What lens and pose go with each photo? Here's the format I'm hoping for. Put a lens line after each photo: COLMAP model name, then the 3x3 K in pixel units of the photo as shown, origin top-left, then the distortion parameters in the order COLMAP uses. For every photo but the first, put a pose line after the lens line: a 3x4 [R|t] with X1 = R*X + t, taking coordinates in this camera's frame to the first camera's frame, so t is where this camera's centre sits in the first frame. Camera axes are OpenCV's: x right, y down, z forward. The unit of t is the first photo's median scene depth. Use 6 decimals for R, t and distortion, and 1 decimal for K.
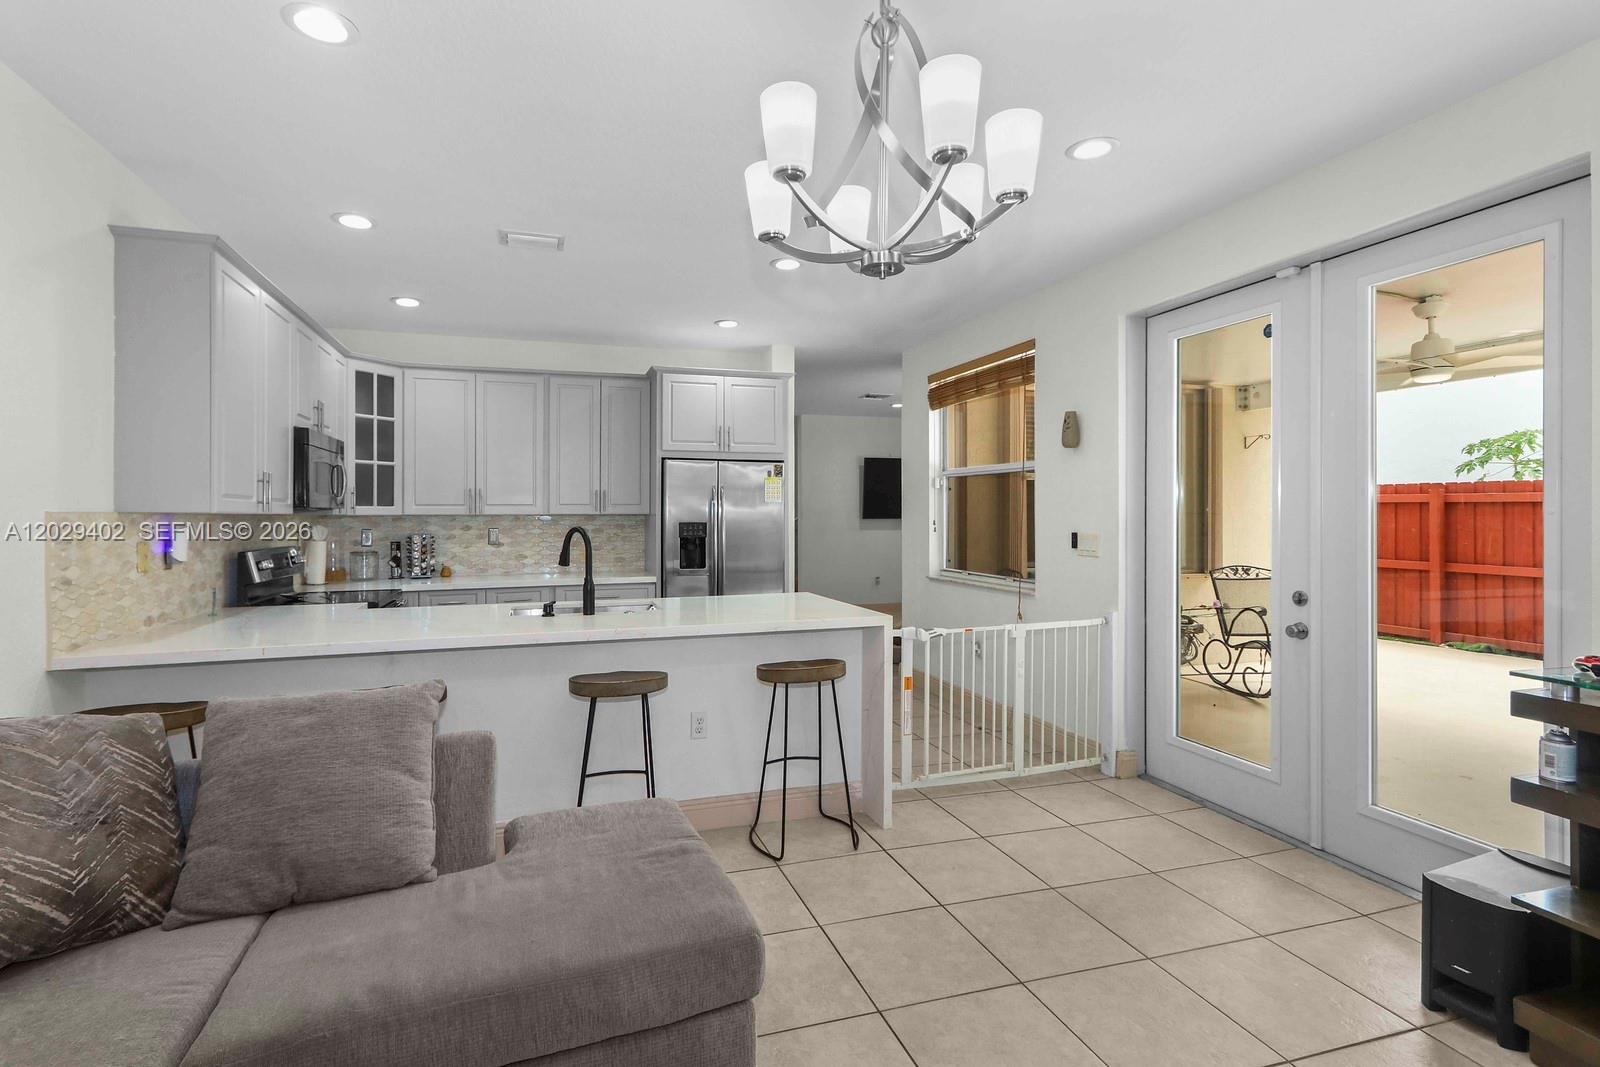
lens RADIAL K [[757.9, 0, 760.7], [0, 757.9, 510.4], [0, 0, 1]] dist [-0.006457, 0.003863]
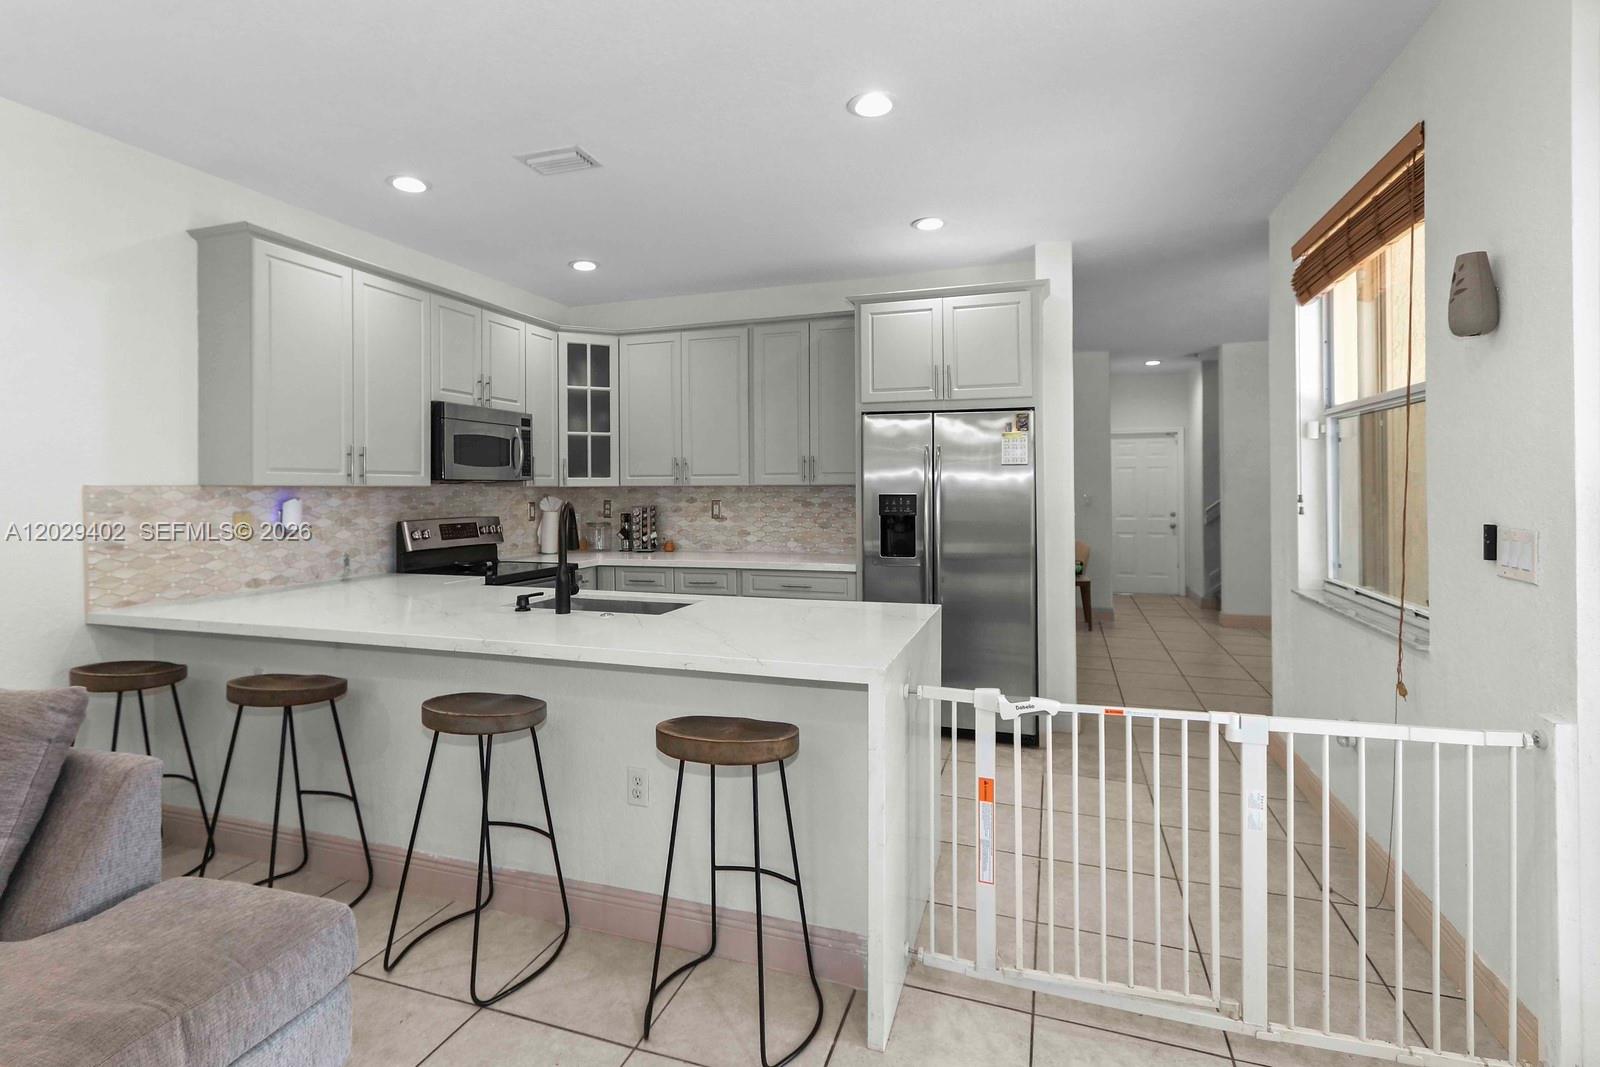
lens RADIAL K [[776.3, 0, 770.2], [0, 776.3, 483.3], [0, 0, 1]] dist [-0.005681, 0.000350]
pose [[0.807863, -0.003640, -0.589359, 0.276560], [0.005722, 0.999982, 0.001667, 0.001398], [0.589343, -0.004720, 0.807869, 0.310877]]
